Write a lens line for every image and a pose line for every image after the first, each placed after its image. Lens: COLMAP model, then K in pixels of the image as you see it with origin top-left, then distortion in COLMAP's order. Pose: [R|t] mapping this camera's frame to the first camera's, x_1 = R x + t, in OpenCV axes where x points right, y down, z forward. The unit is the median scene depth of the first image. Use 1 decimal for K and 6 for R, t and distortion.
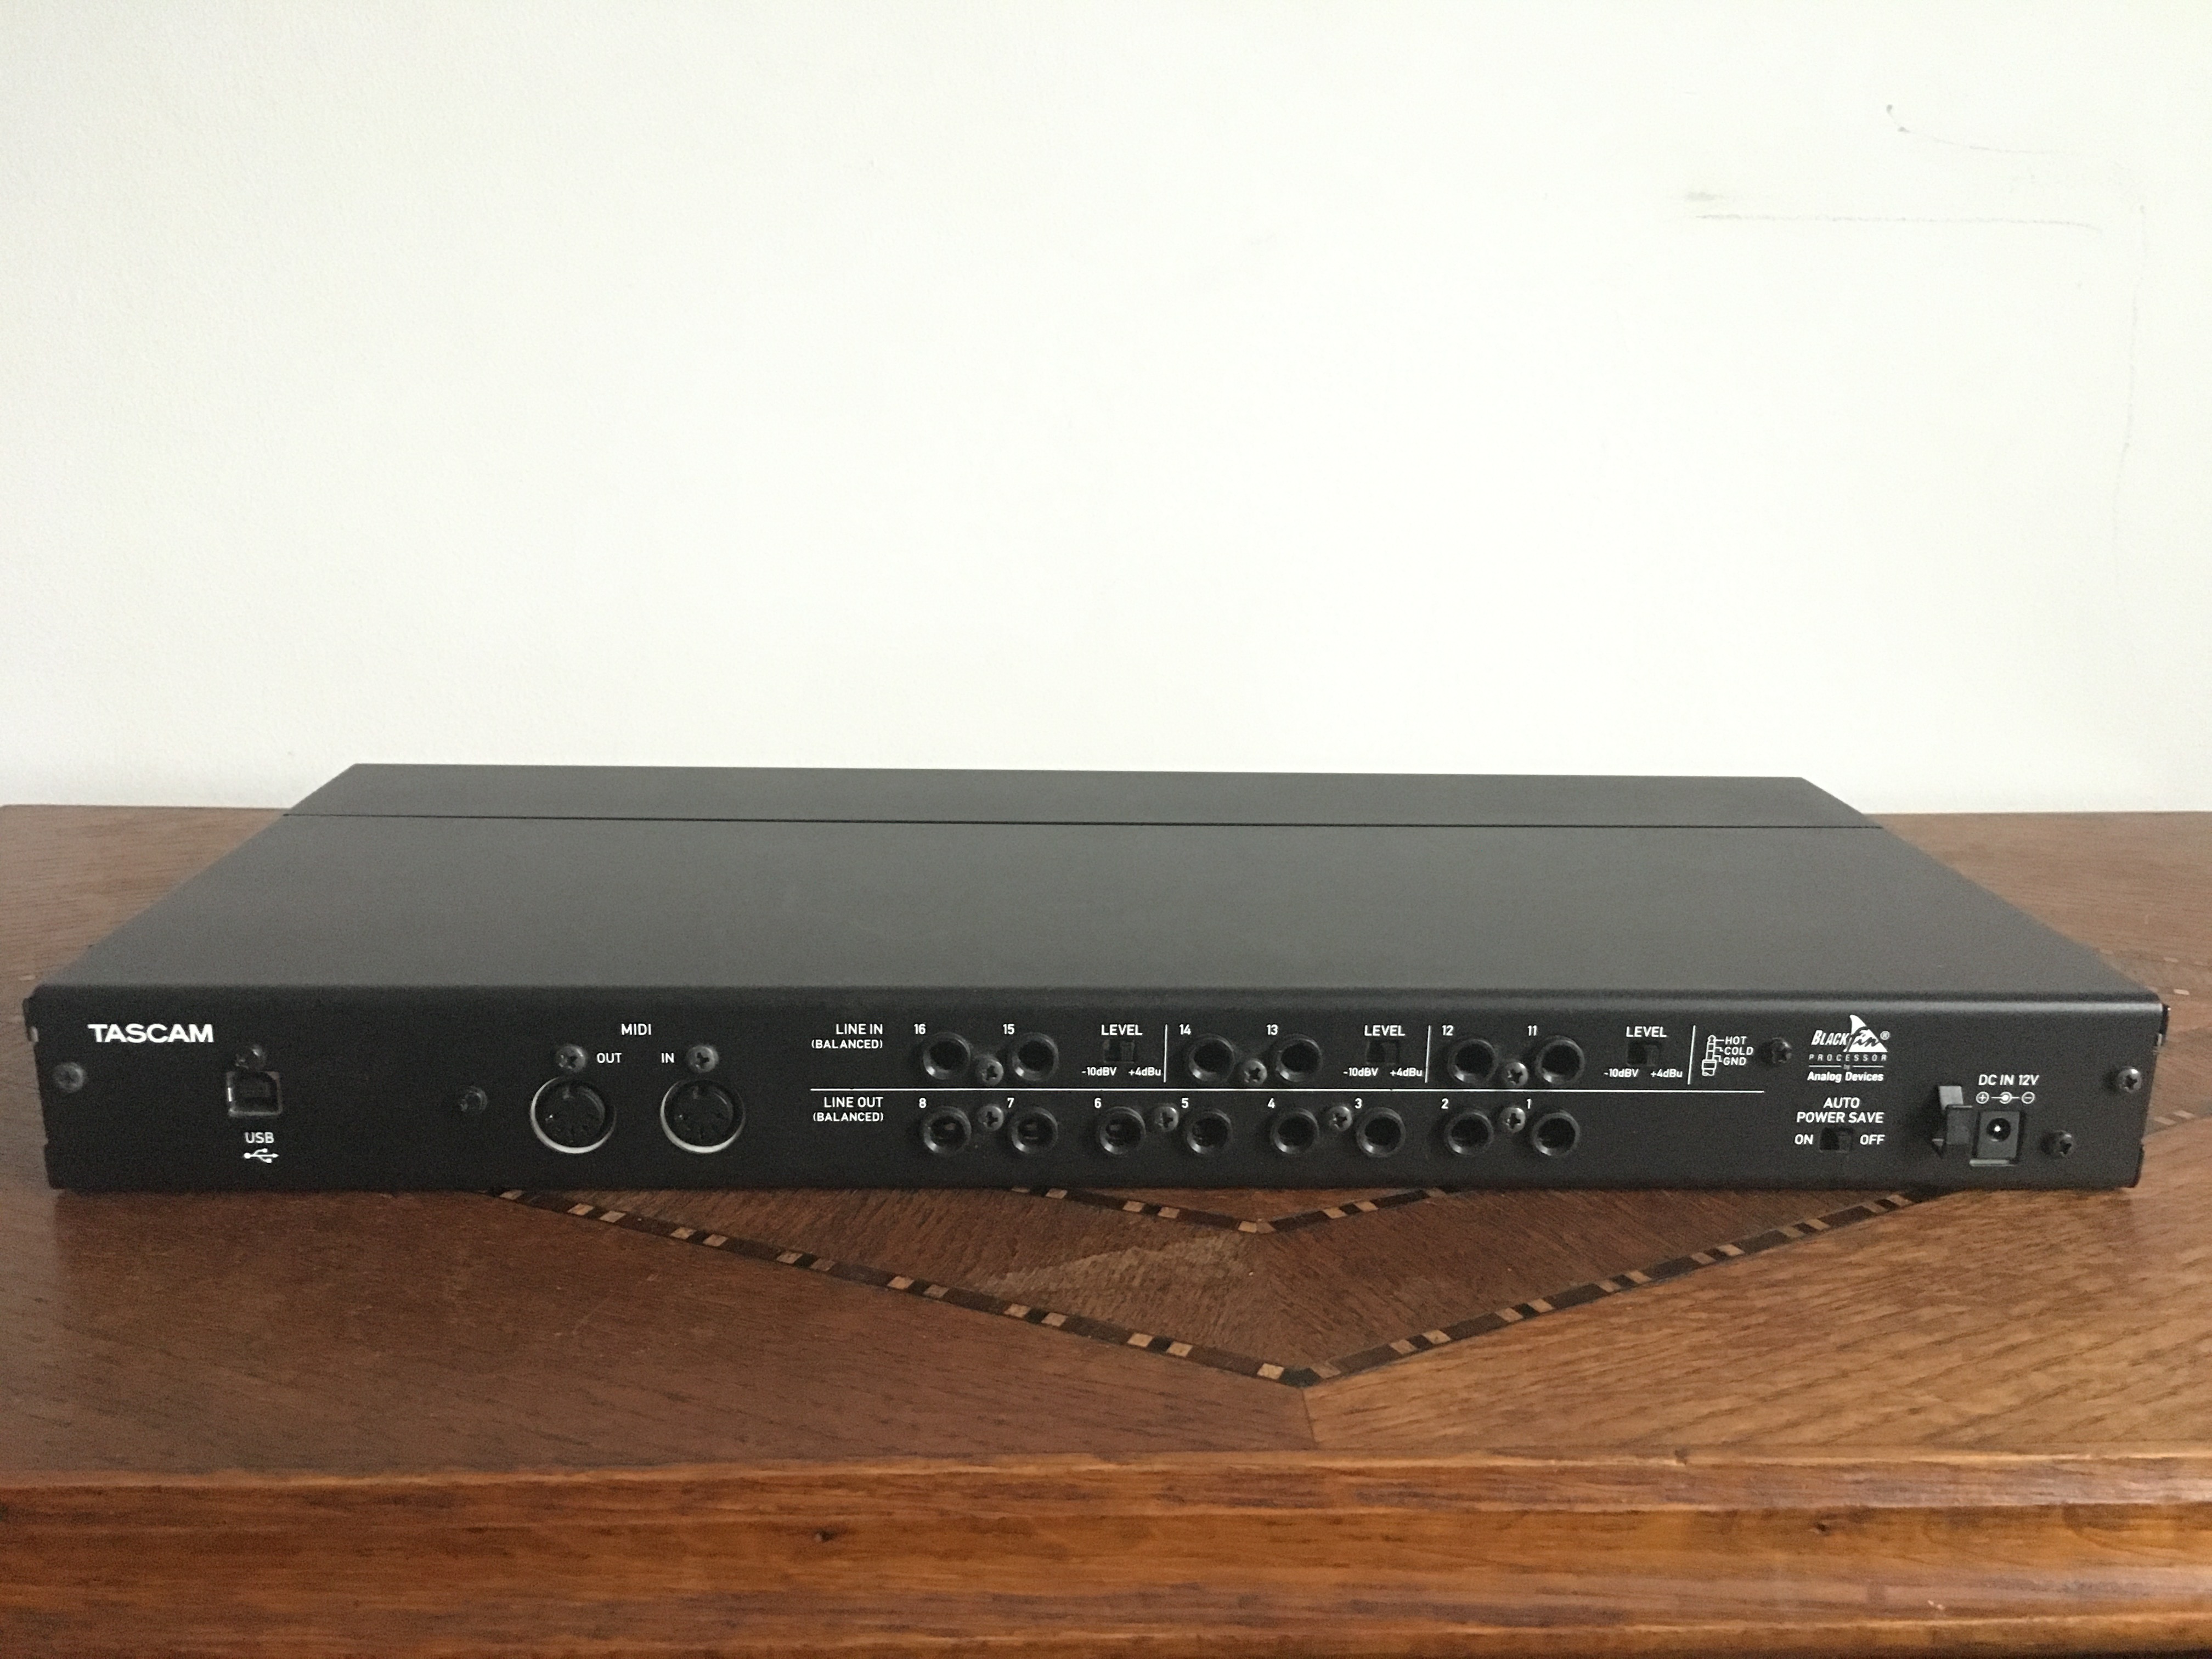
lens RADIAL K [[1938.9, 0, 1083.5], [0, 1938.9, 834.4], [0, 0, 1]] dist [0.071148, -0.131302]
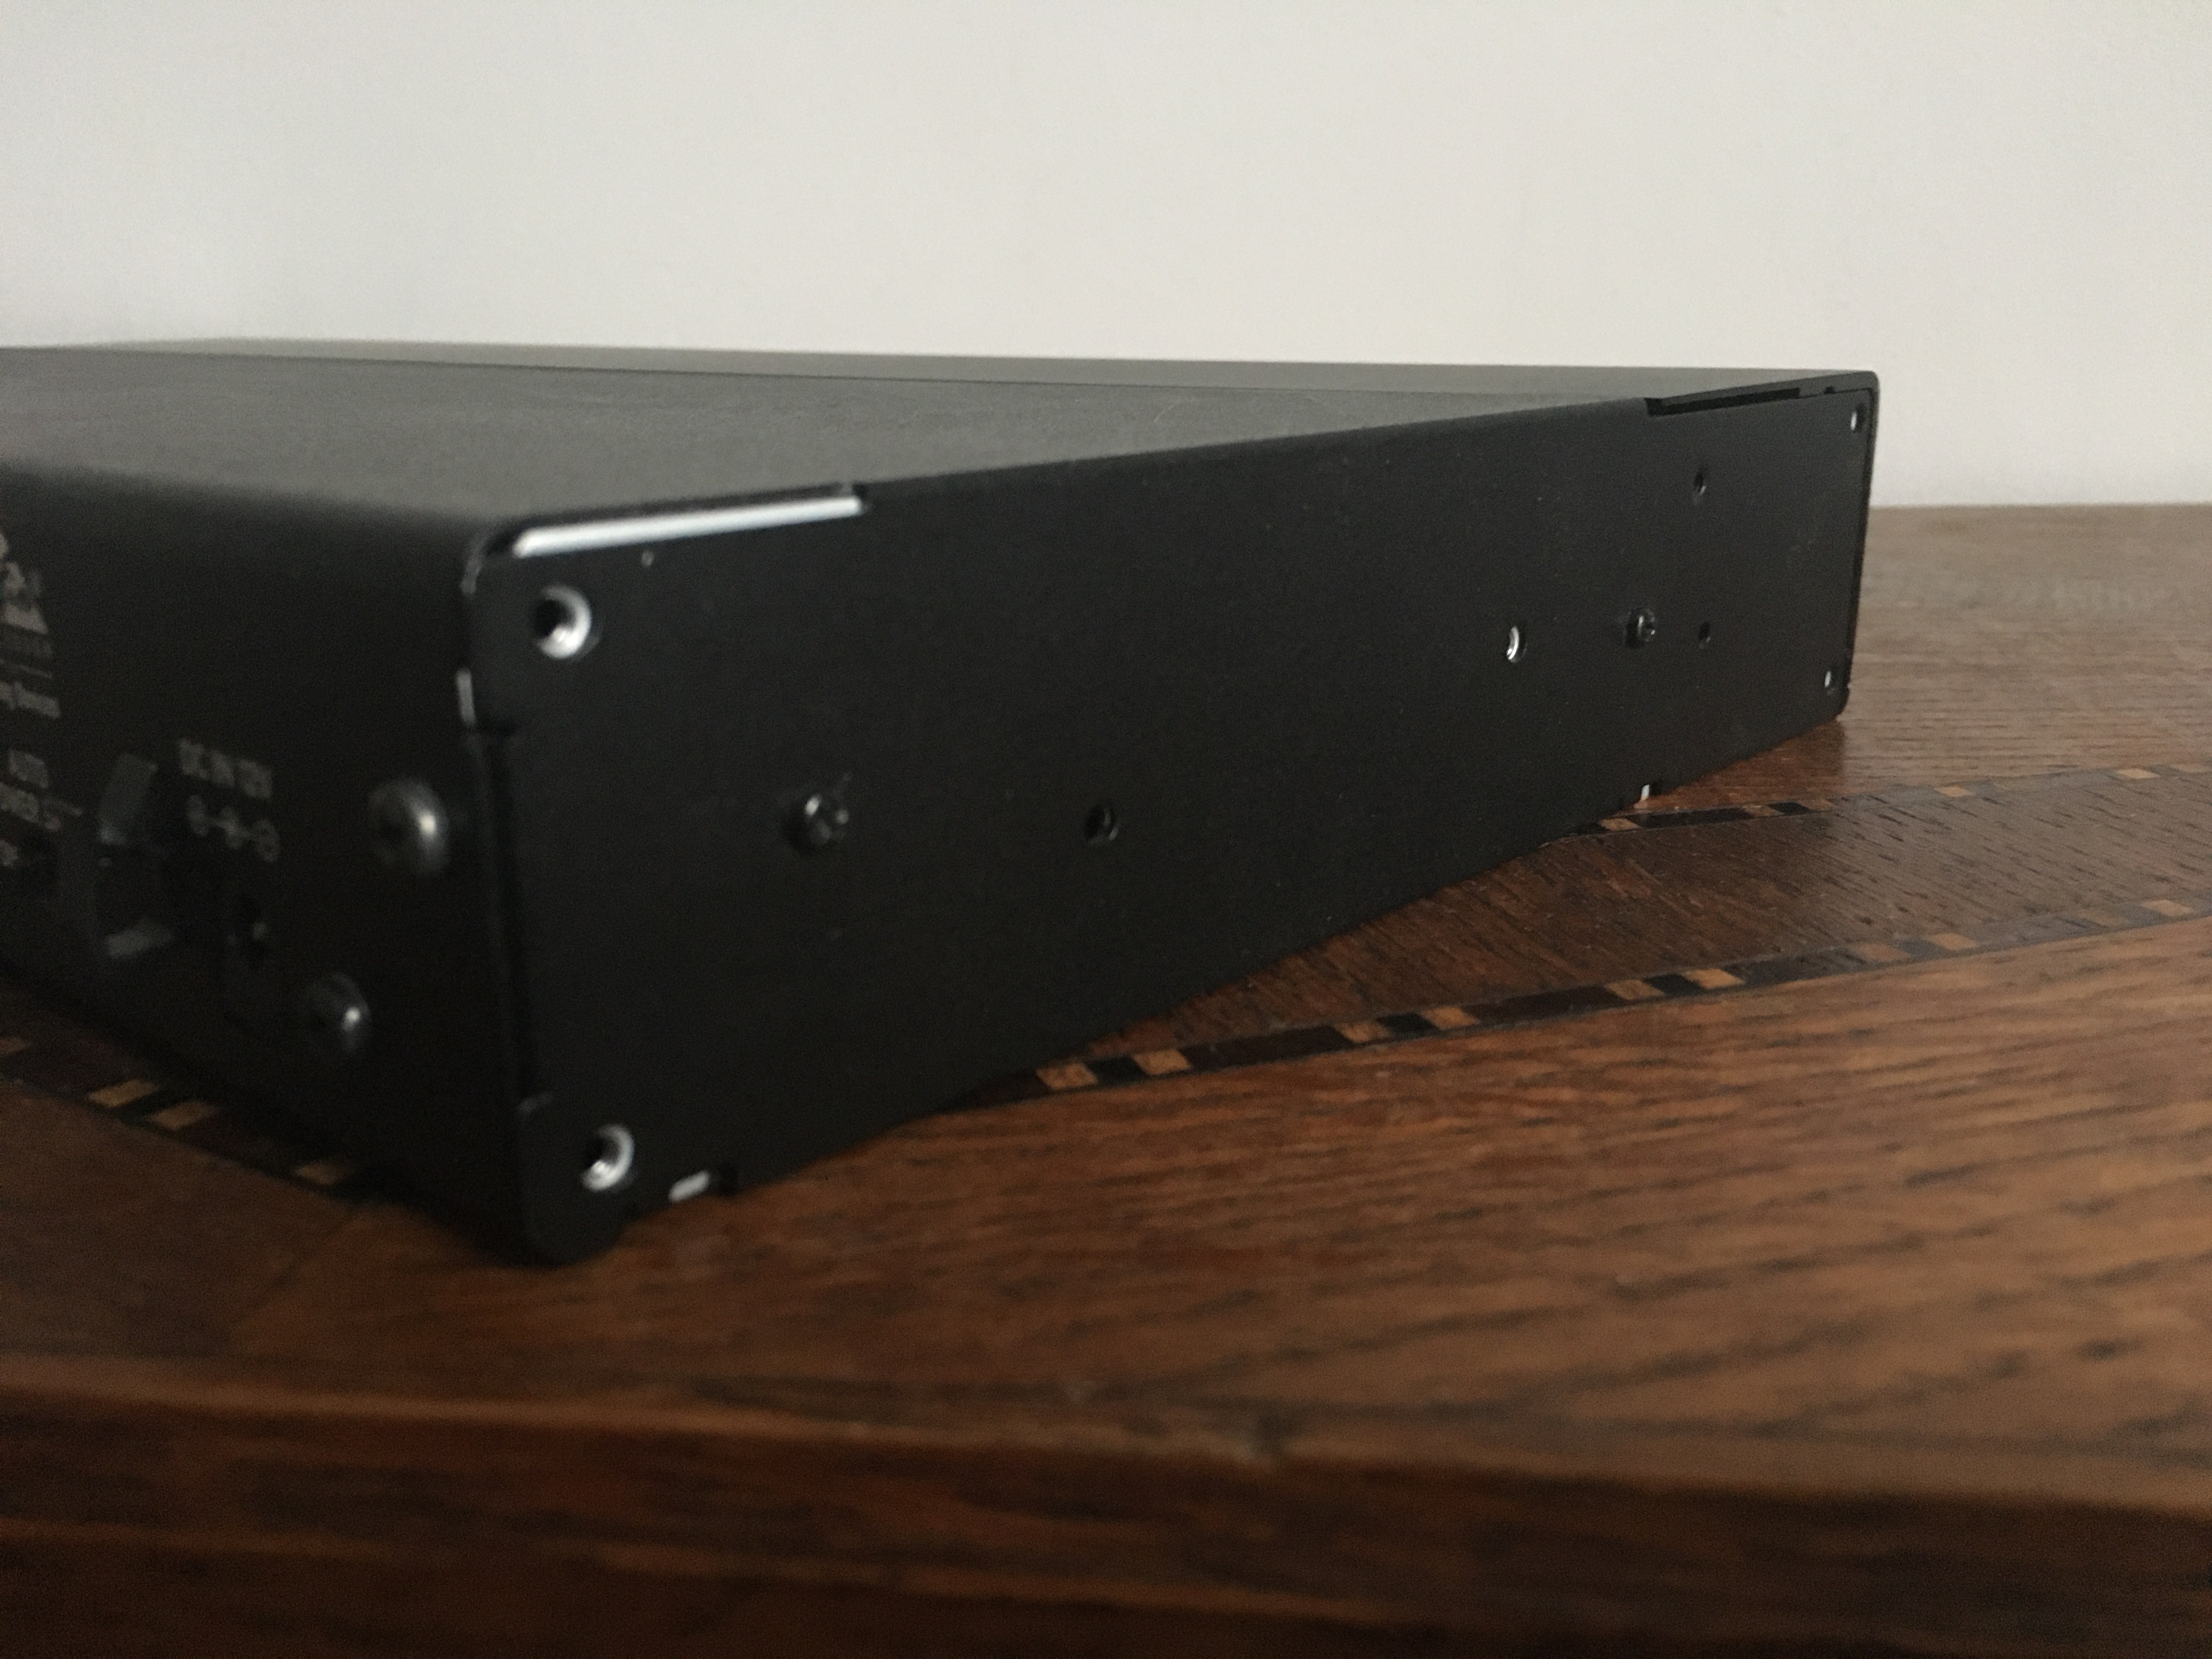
lens RADIAL K [[1938.9, 0, 1107.1], [0, 1938.9, 830.3], [0, 0, 1]] dist [0.071148, -0.131302]
pose [[0.986413, 0.012626, -0.163798, 0.299280], [-0.012380, 0.999920, 0.002522, 0.200394], [0.163817, -0.000460, 0.986491, 0.625440]]
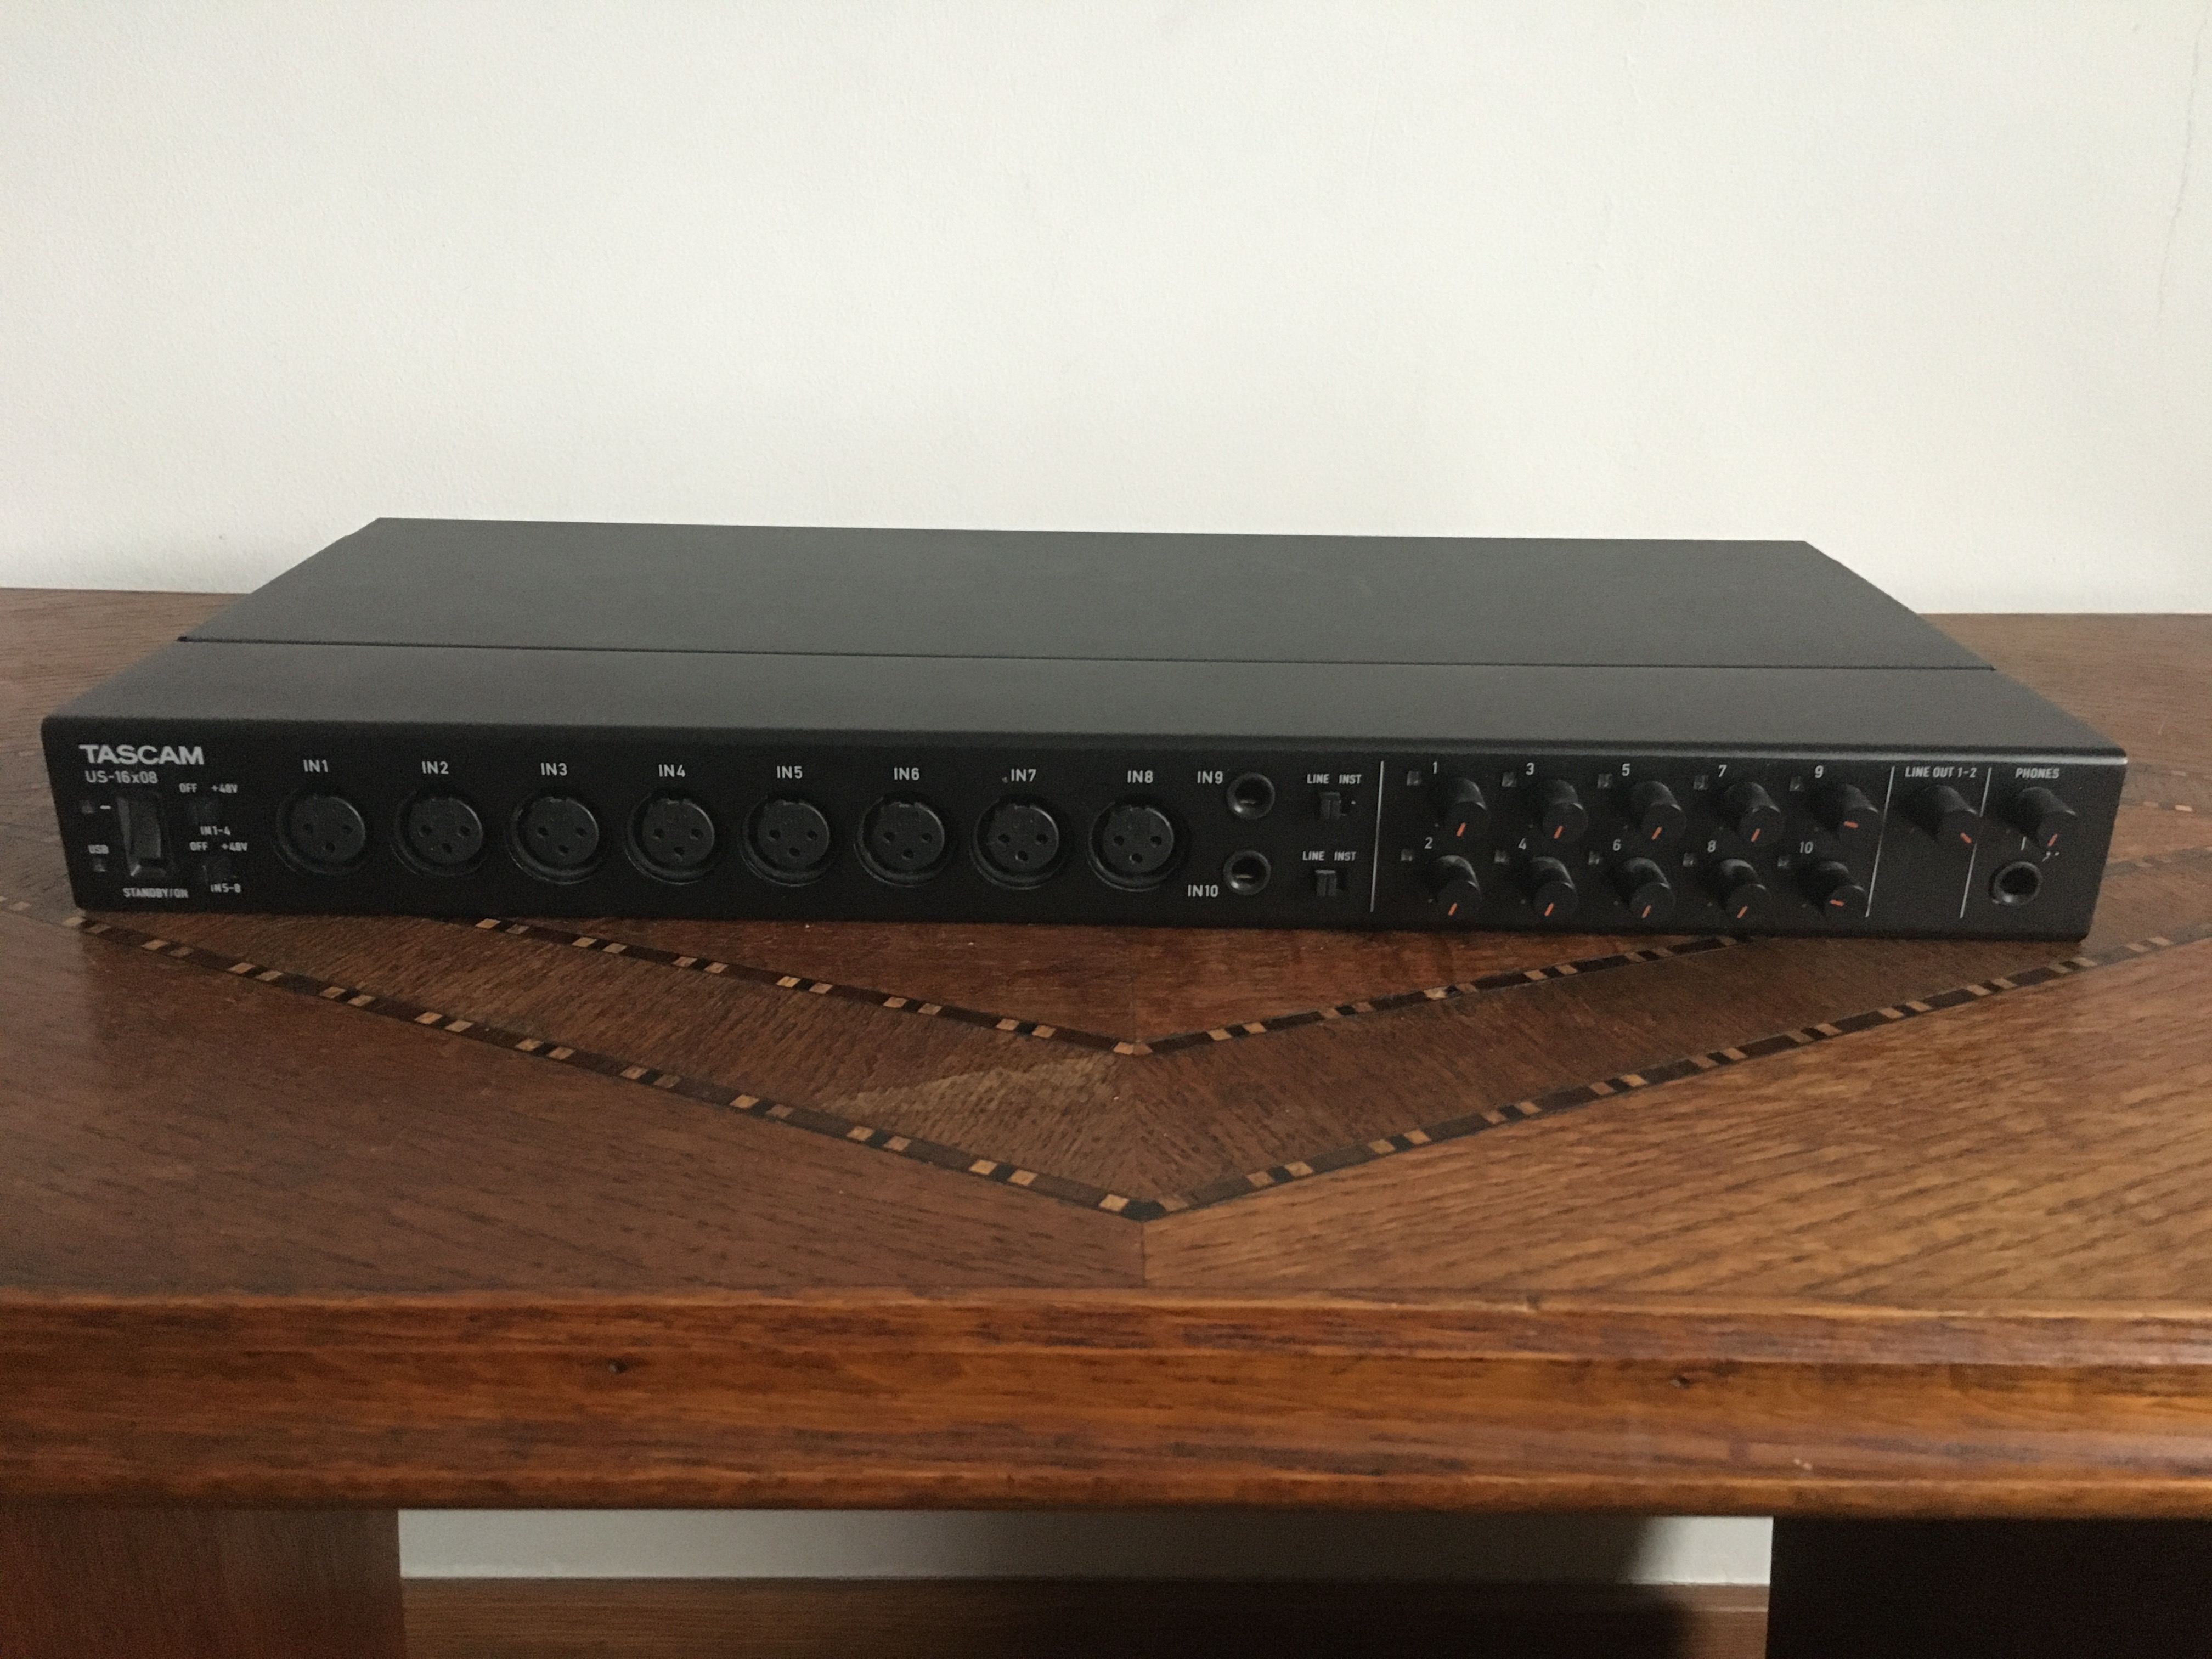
lens RADIAL K [[1938.9, 0, 1089.3], [0, 1938.9, 829.7], [0, 0, 1]] dist [0.071148, -0.131302]
pose [[0.999221, 0.012779, -0.037330, 0.113561], [-0.008874, 0.994645, 0.102966, -0.001310], [0.038445, -0.102555, 0.993984, 0.078453]]
